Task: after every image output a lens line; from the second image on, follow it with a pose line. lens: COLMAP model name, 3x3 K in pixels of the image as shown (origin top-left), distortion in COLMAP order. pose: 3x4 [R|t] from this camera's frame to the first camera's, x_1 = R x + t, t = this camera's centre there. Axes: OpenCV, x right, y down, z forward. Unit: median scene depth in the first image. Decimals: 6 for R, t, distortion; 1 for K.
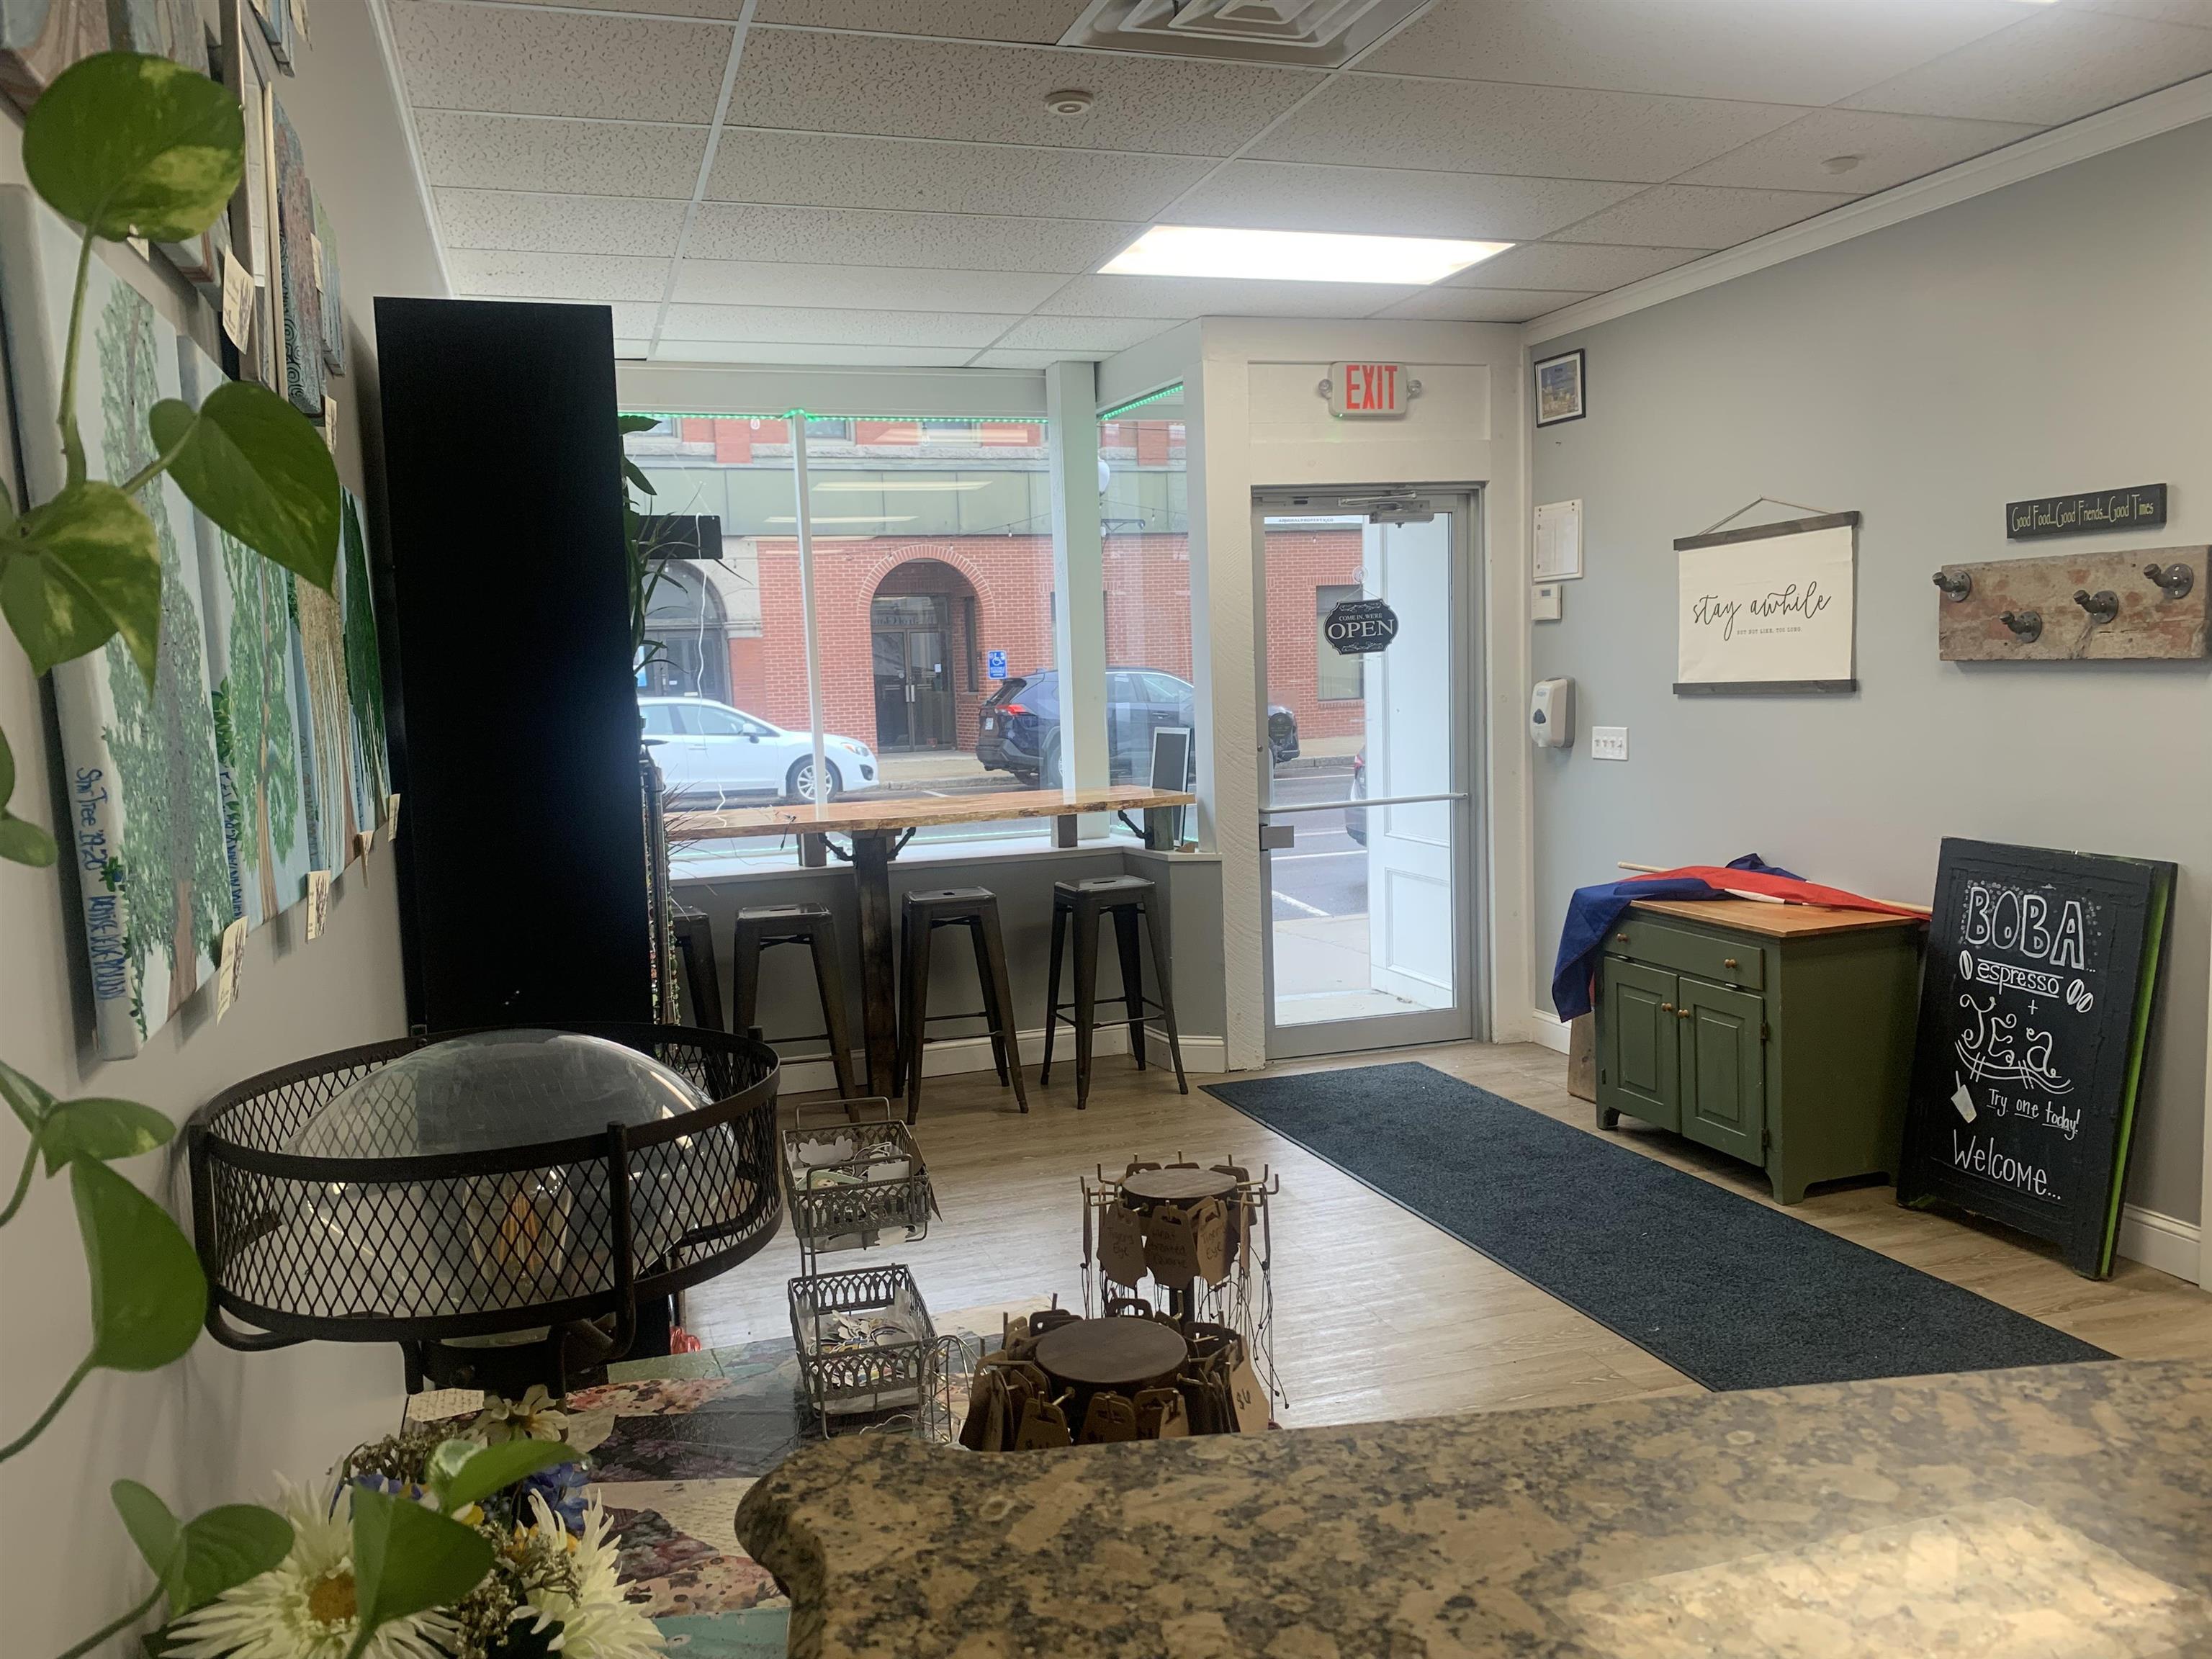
lens RADIAL K [[1683.9, 0, 1085.9], [0, 1683.9, 859.2], [0, 0, 1]] dist [0.055006, -0.071840]
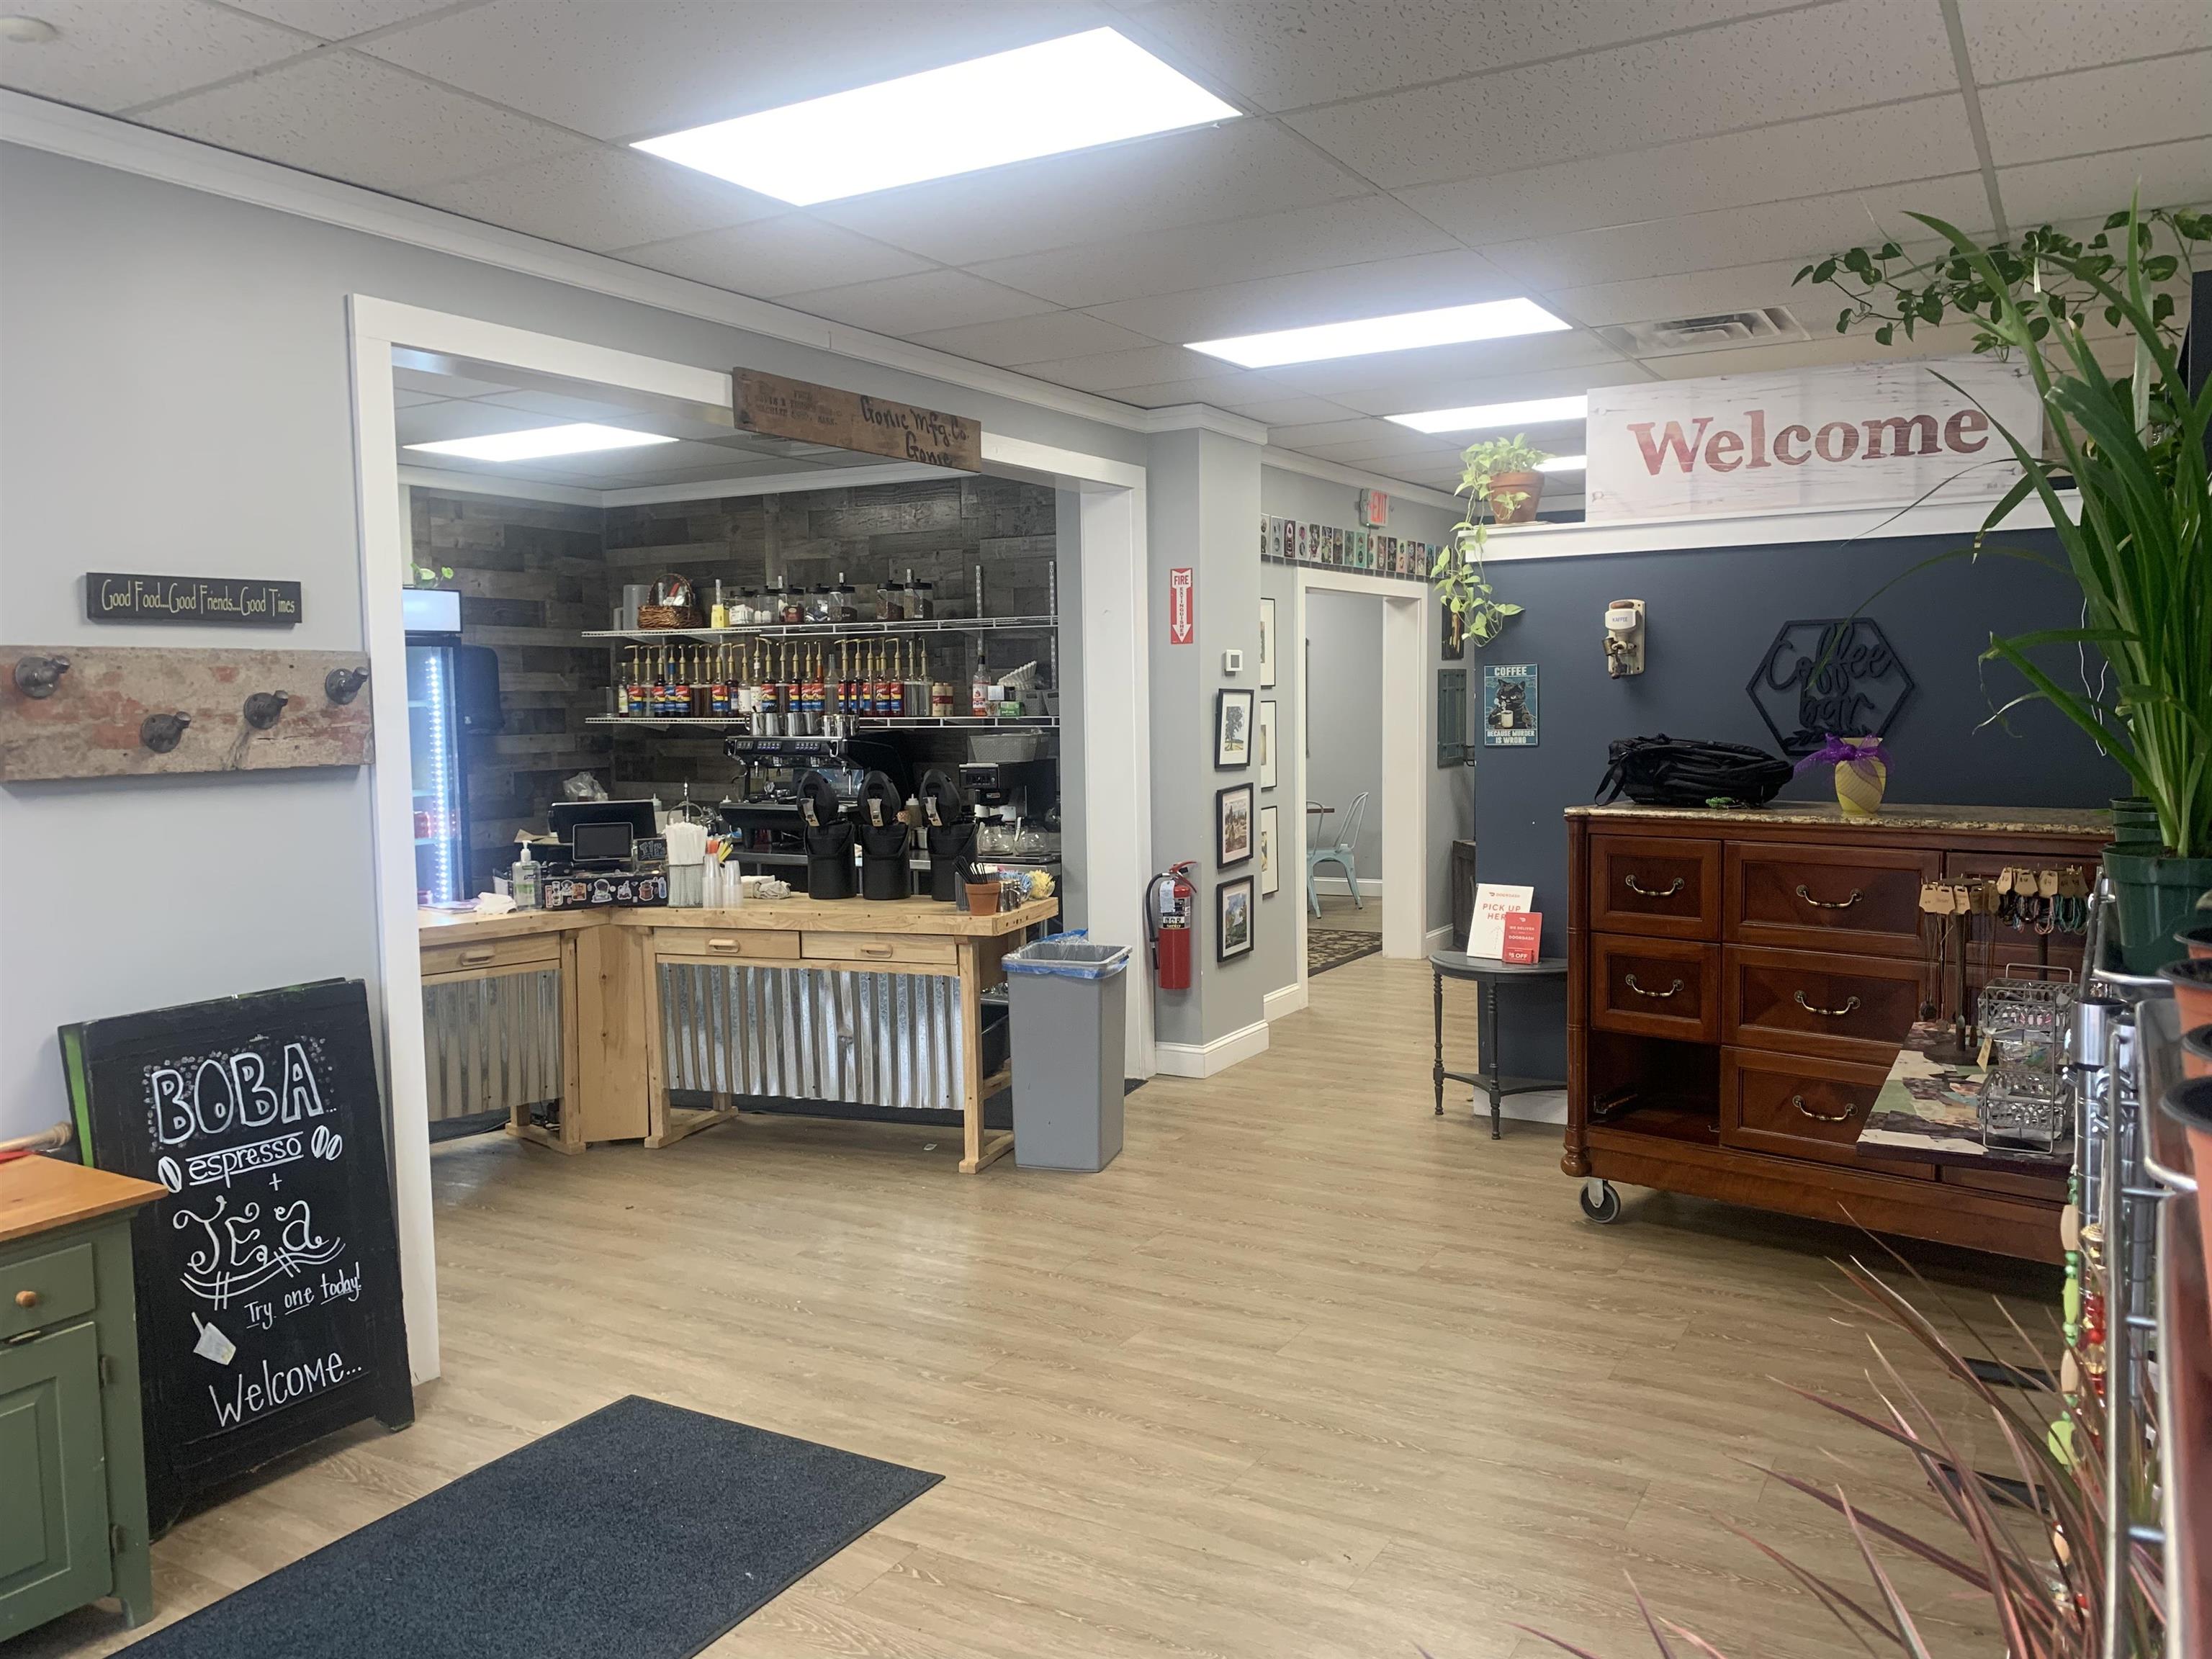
lens RADIAL K [[1683.9, 0, 1147.9], [0, 1683.9, 822.6], [0, 0, 1]] dist [0.055006, -0.071840]
pose [[-0.684922, -0.011001, 0.728534, -0.335519], [0.124701, 0.983363, 0.132086, -0.139740], [-0.717866, 0.181318, -0.672155, 1.184530]]
